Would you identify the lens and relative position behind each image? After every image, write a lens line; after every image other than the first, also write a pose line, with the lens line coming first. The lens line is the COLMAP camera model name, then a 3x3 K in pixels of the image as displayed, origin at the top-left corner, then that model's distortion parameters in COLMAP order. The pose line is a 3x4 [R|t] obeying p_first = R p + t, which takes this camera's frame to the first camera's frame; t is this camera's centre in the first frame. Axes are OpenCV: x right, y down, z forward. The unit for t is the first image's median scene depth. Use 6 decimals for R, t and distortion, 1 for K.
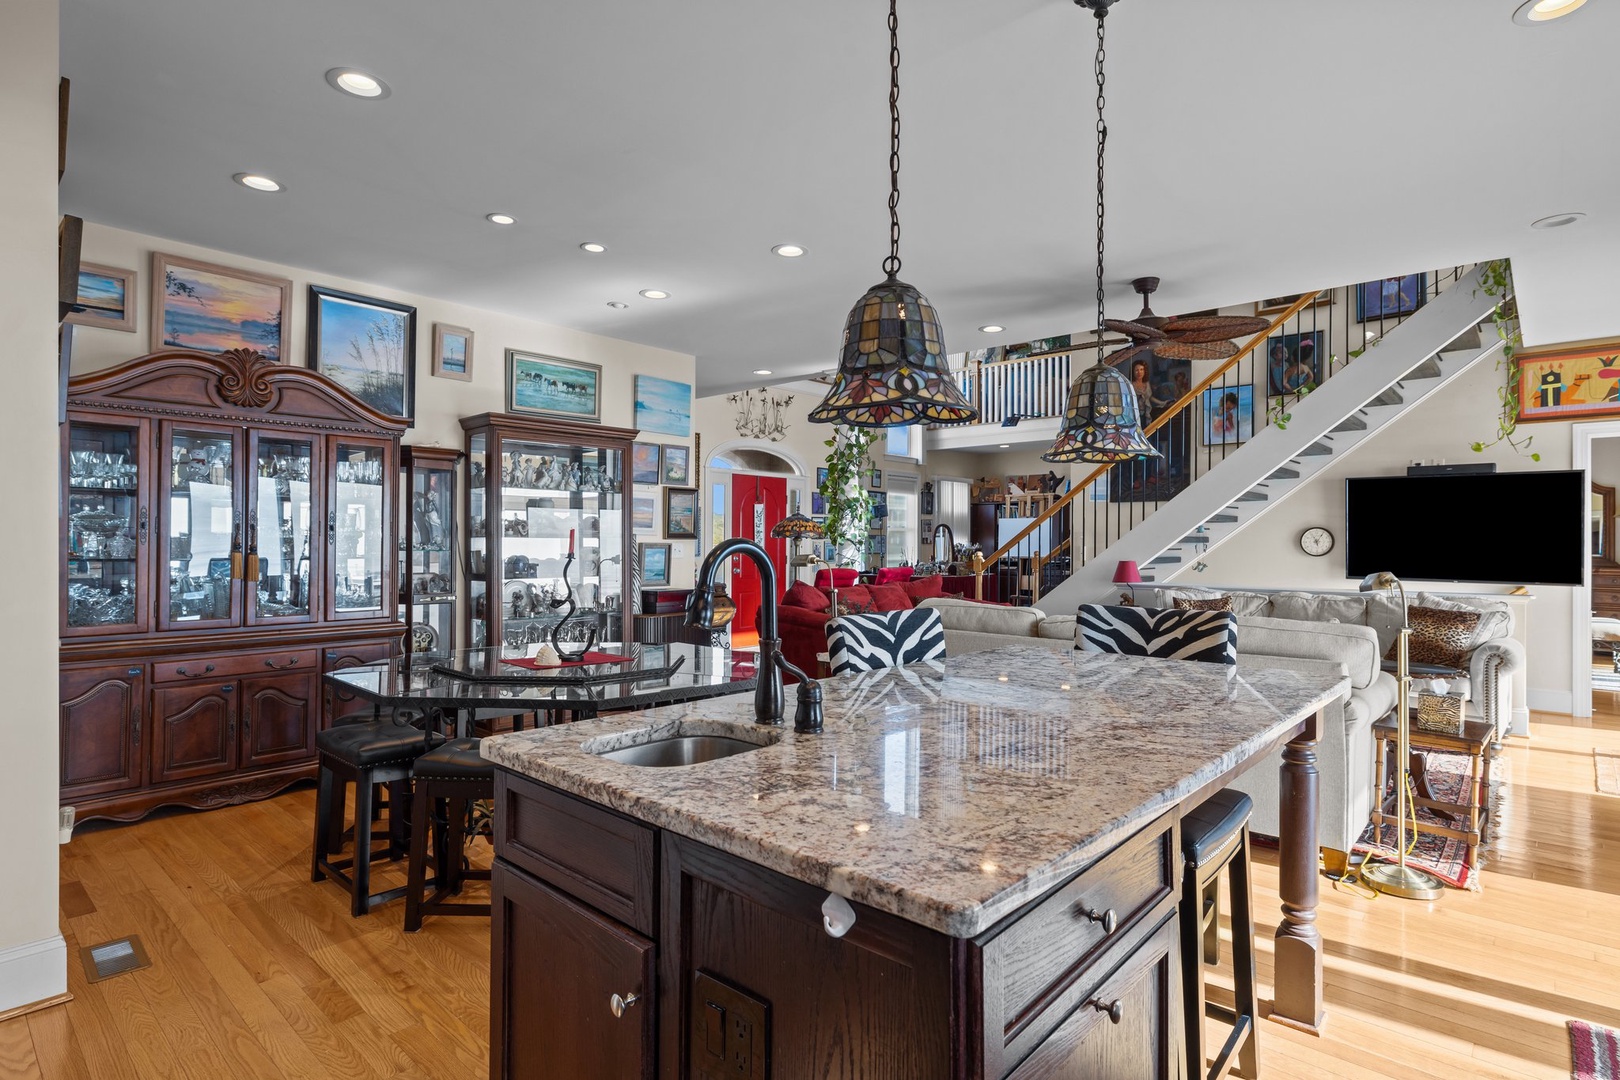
lens RADIAL K [[815.8, 0, 810.0], [0, 815.8, 540.0], [0, 0, 1]] dist [-0.002579, -0.000160]
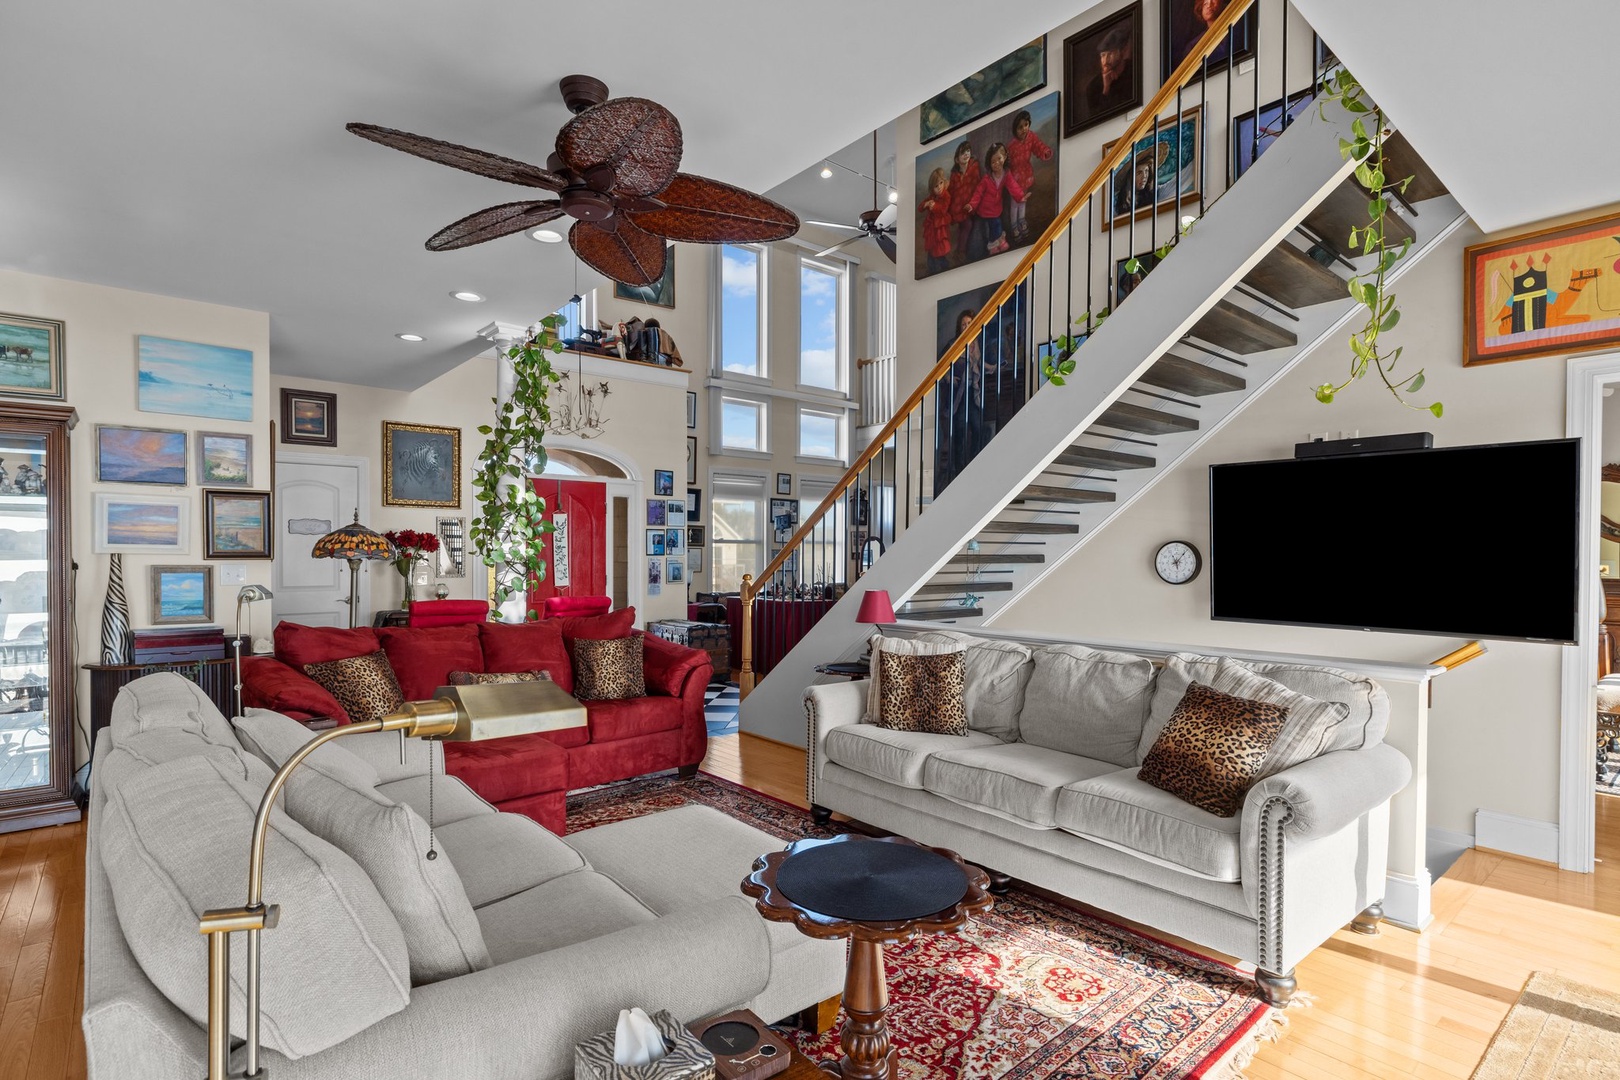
lens RADIAL K [[793.6, 0, 805.8], [0, 793.6, 569.1], [0, 0, 1]] dist [0.001074, -0.000697]
pose [[0.991625, 0.001783, -0.129140, 0.467494], [0.001072, 0.999757, 0.022035, -0.008436], [0.129148, -0.021989, 0.991382, 0.366404]]
